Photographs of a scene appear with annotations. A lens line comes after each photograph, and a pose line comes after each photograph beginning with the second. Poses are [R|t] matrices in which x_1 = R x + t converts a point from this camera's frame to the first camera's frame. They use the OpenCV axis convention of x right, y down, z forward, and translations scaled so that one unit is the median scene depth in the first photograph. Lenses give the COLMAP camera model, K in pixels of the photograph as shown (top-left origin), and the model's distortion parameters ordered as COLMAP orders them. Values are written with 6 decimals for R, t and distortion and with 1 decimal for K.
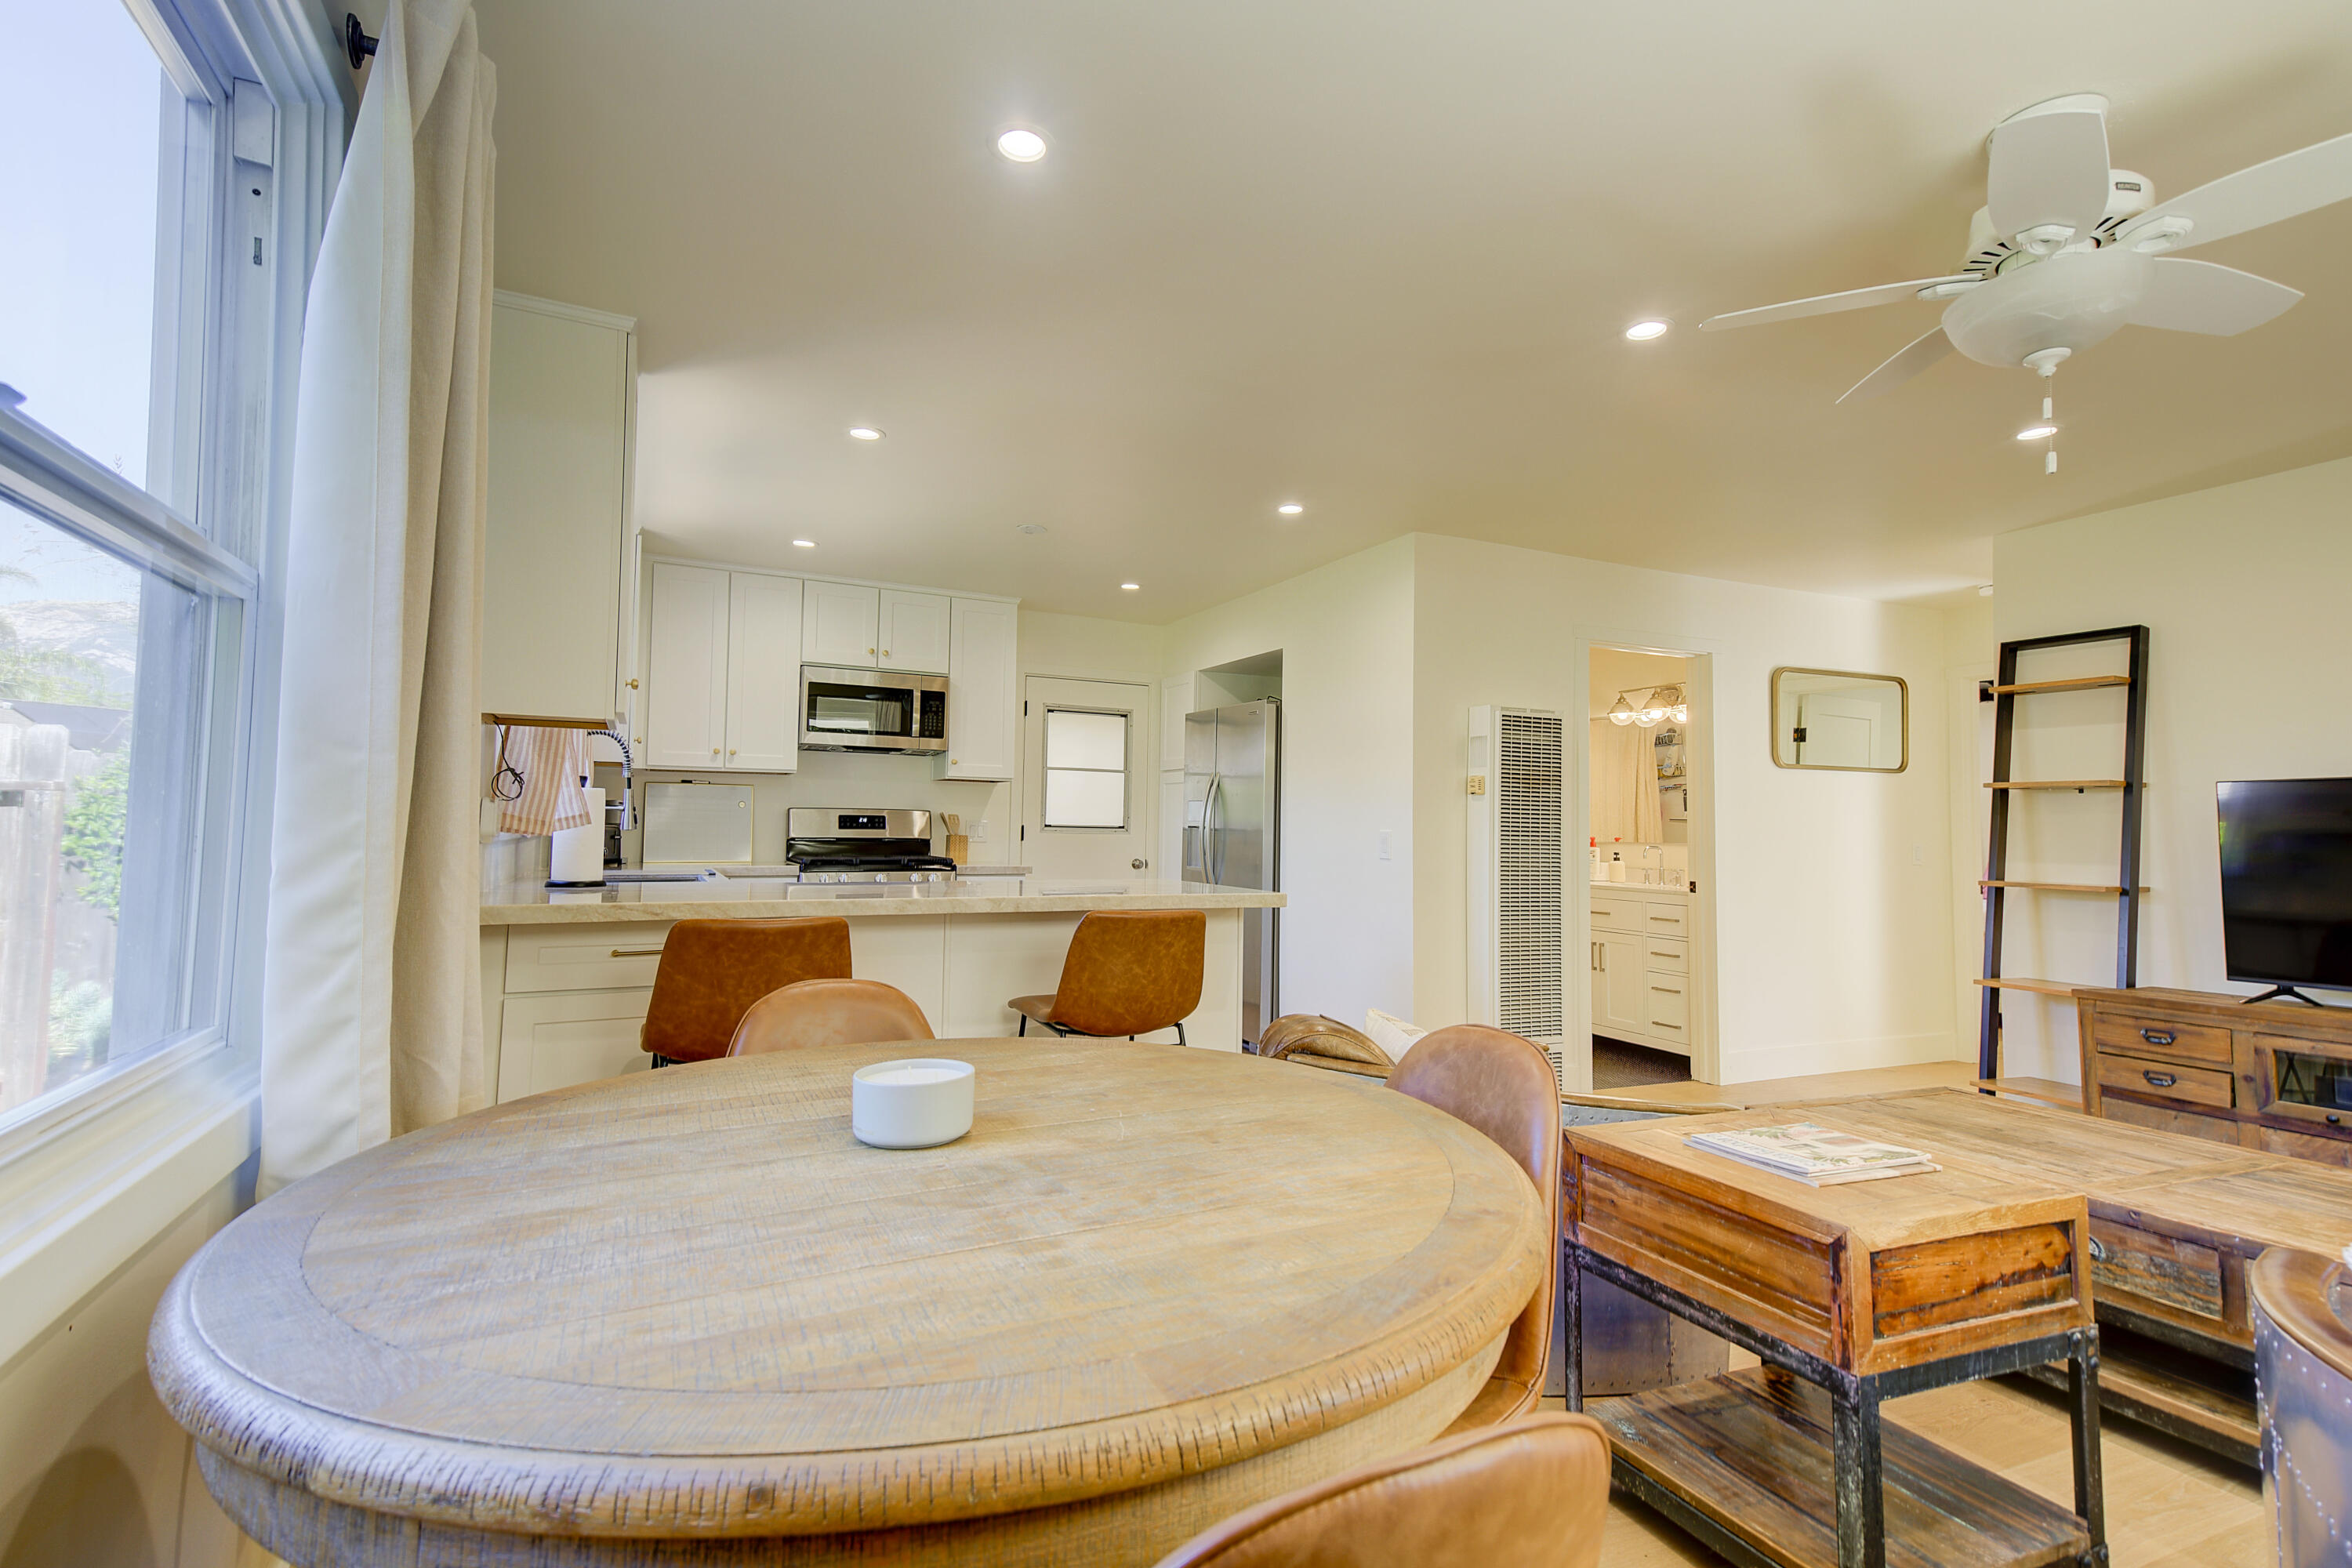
lens RADIAL K [[1073.0, 0, 1157.6], [0, 1073.0, 768.0], [0, 0, 1]] dist [0.059098, -0.014269]
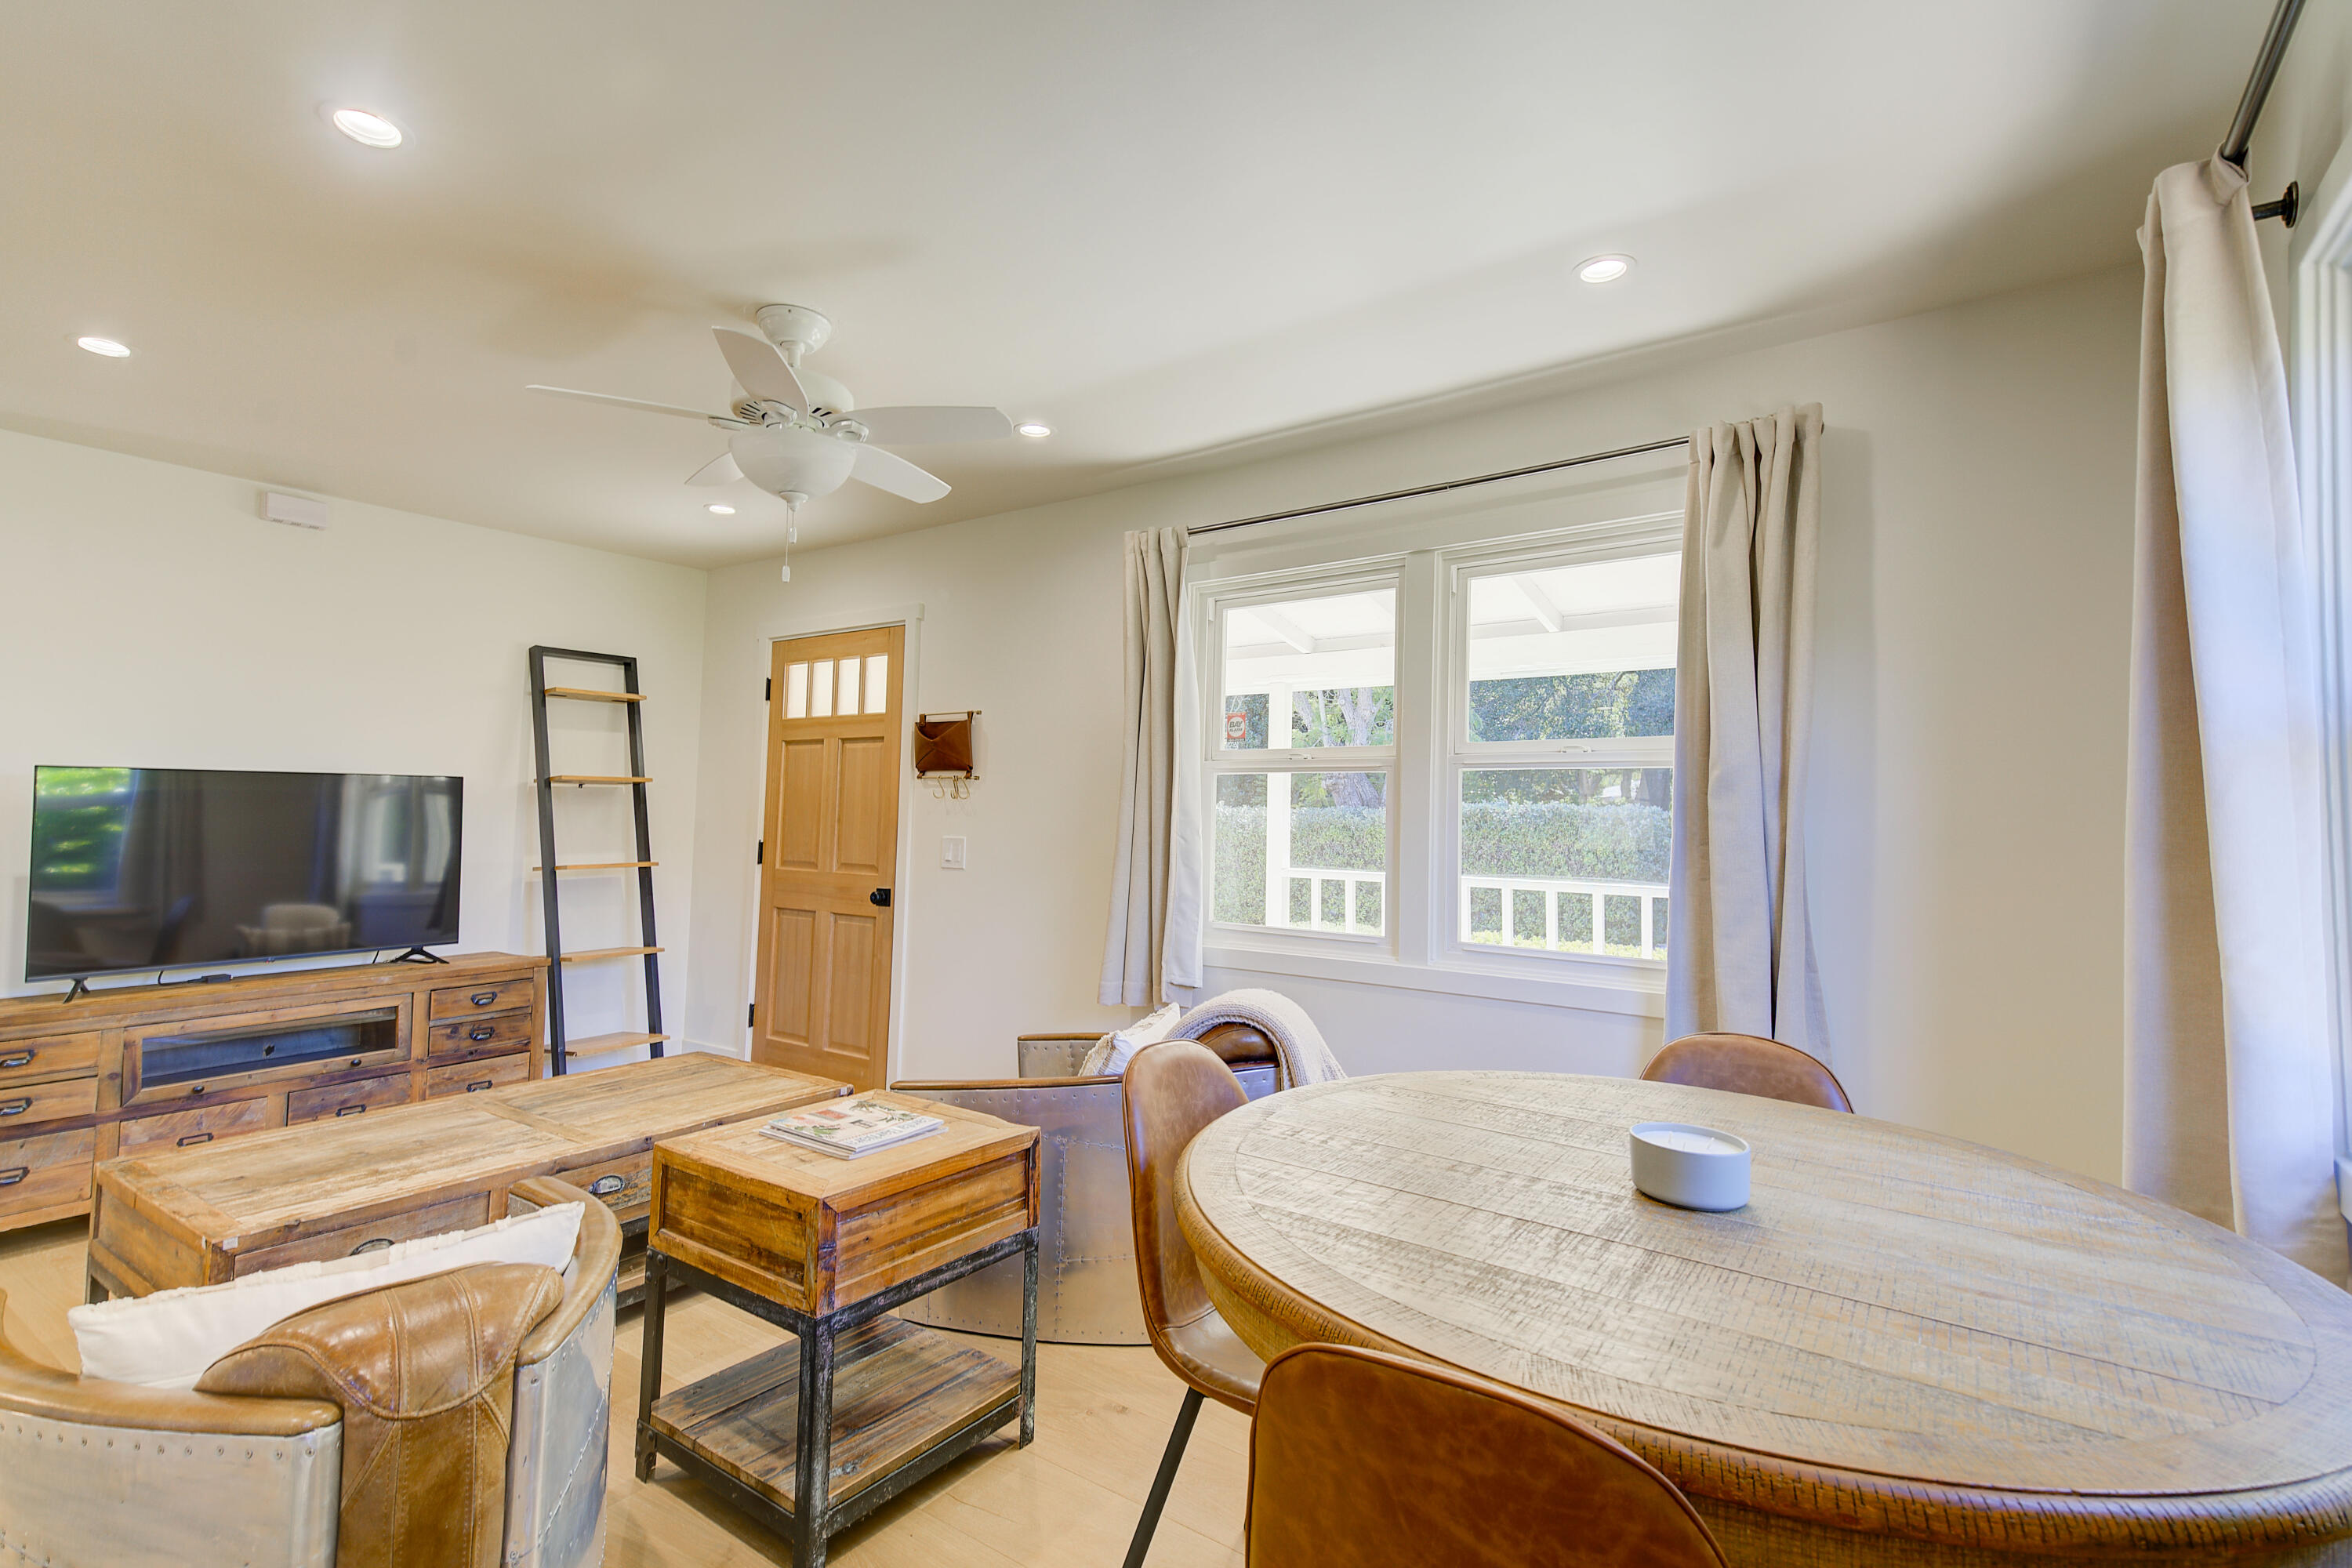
lens RADIAL K [[1073.0, 0, 1163.0], [0, 1073.0, 774.5], [0, 0, 1]] dist [0.059098, -0.014269]
pose [[-0.497194, 0.014648, 0.867516, -0.250755], [-0.074003, 0.995498, -0.059222, 0.005467], [-0.864478, -0.093643, -0.493871, 0.553882]]
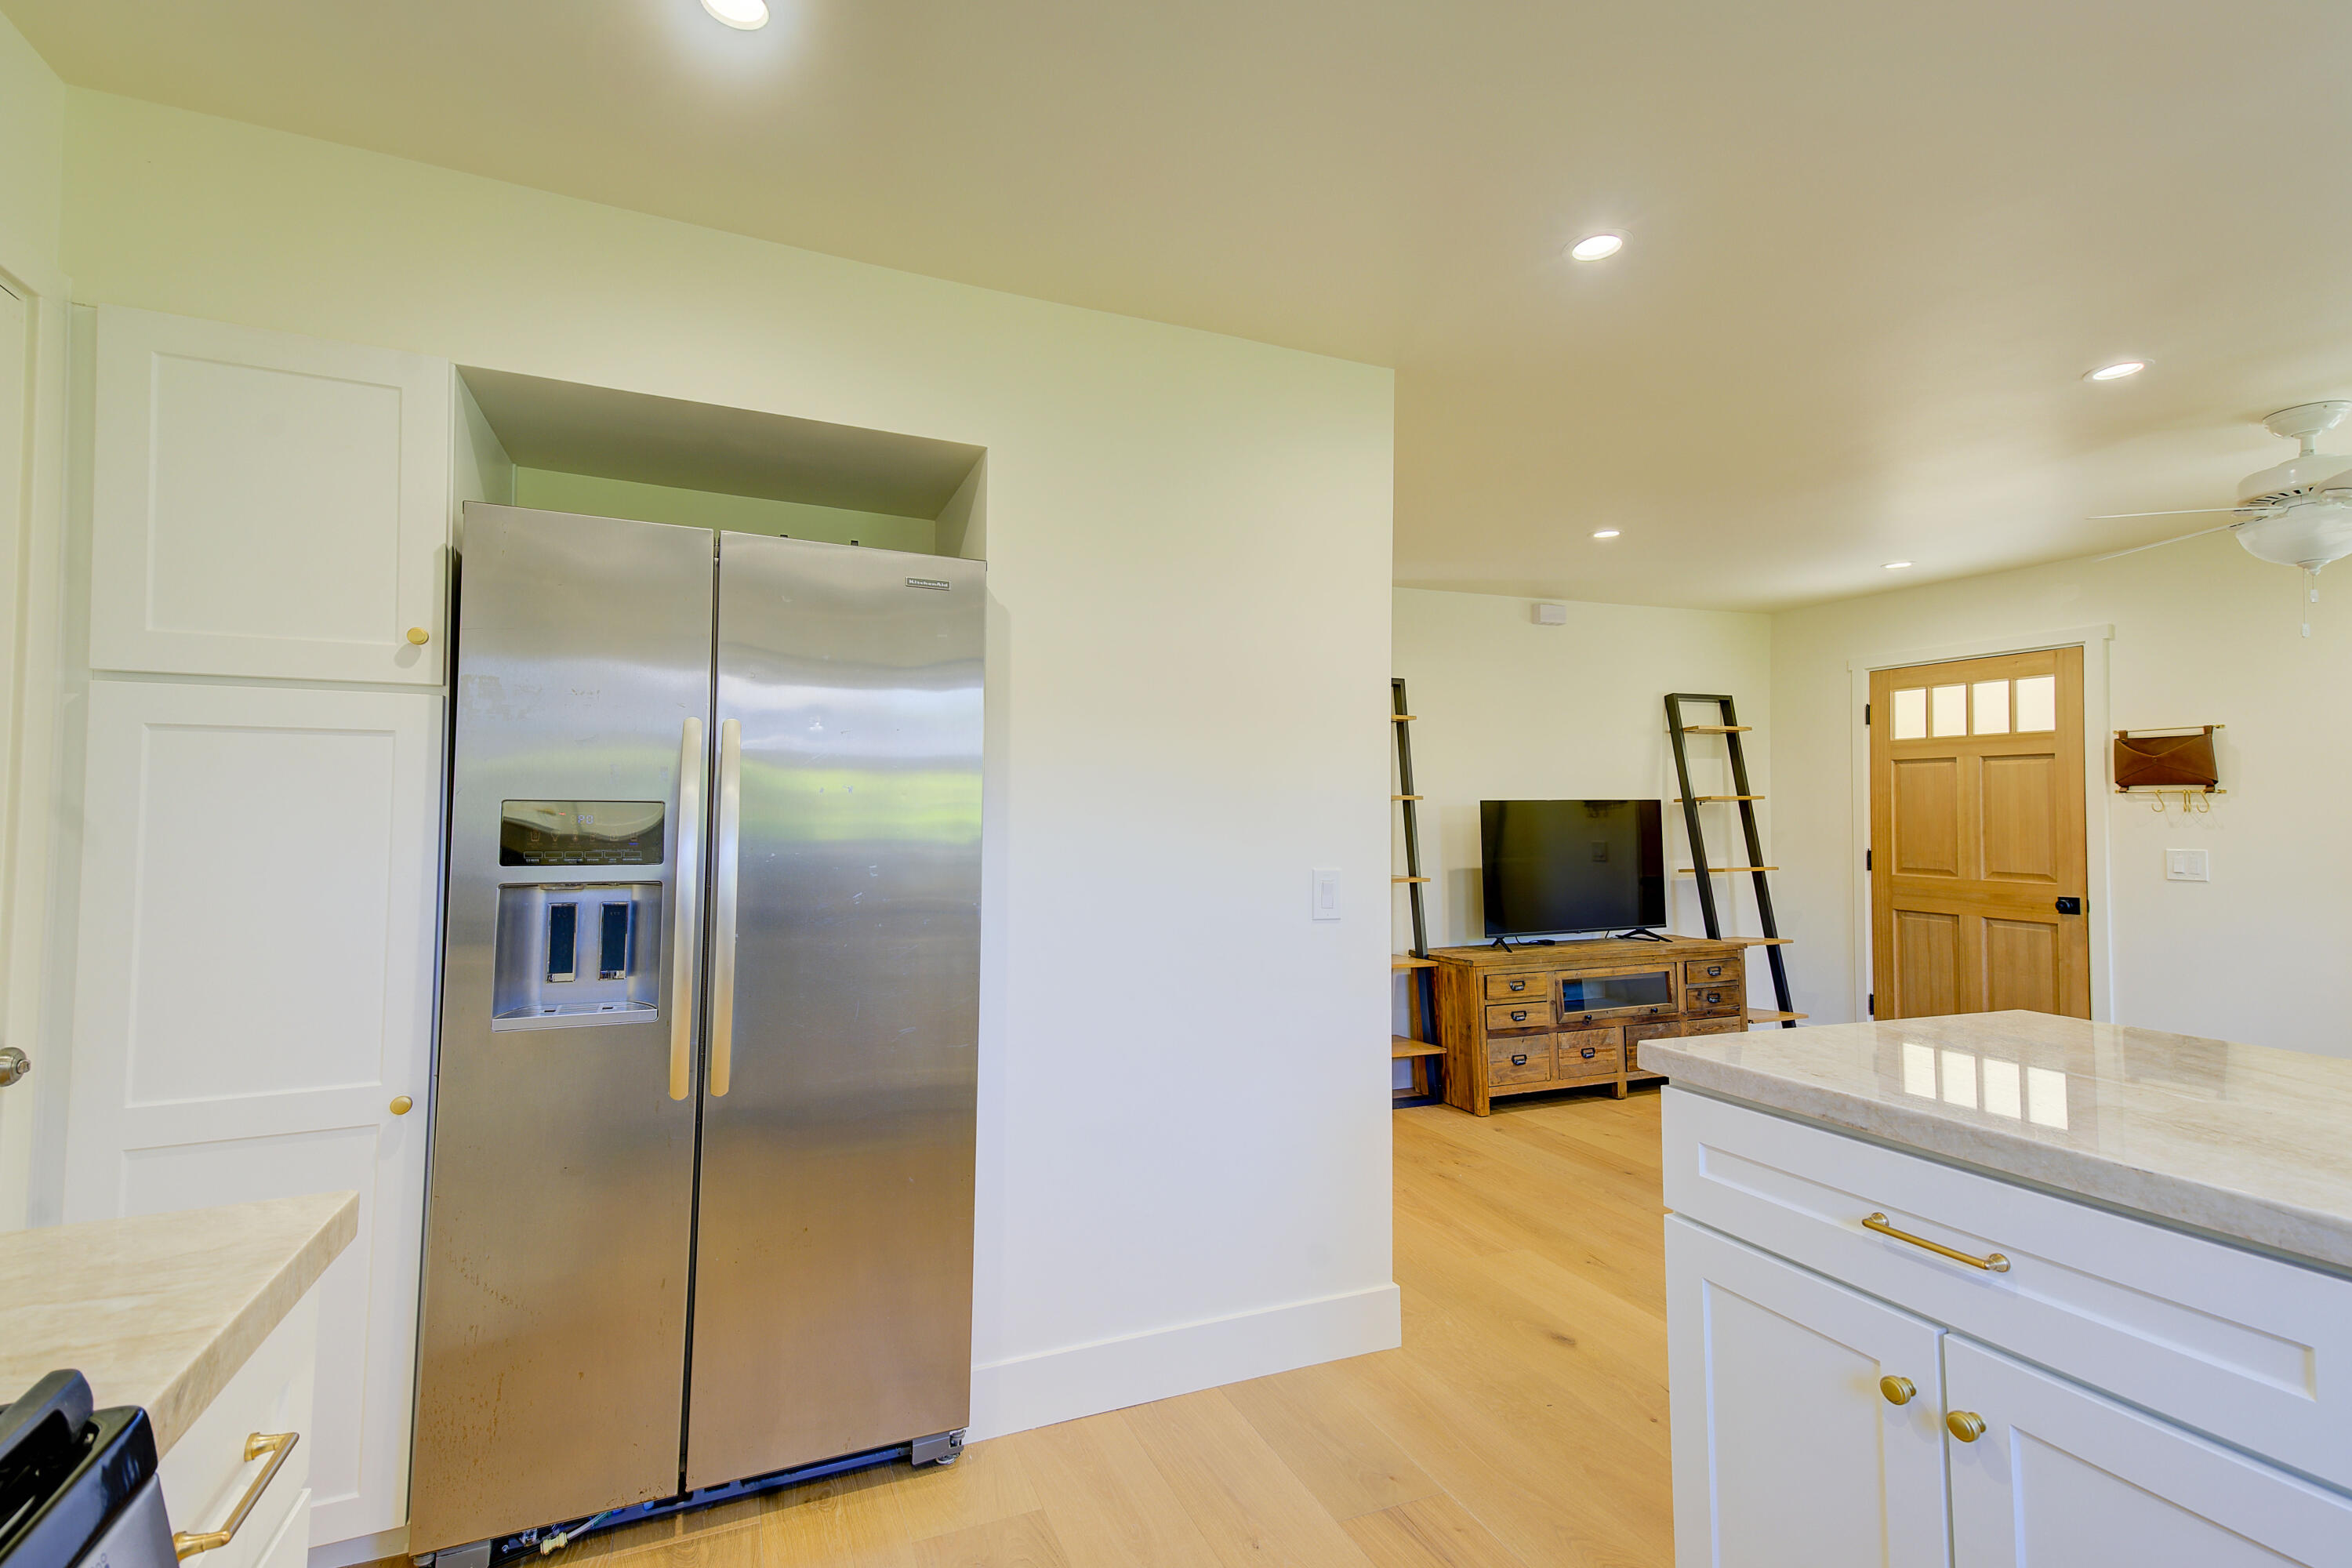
lens RADIAL K [[1073.0, 0, 1152.6], [0, 1073.0, 776.6], [0, 0, 1]] dist [0.059098, -0.014269]
pose [[0.040509, 0.019482, 0.998989, -0.382343], [-0.060751, 0.998008, -0.017000, 0.026182], [-0.997331, -0.060001, 0.041612, 1.149520]]
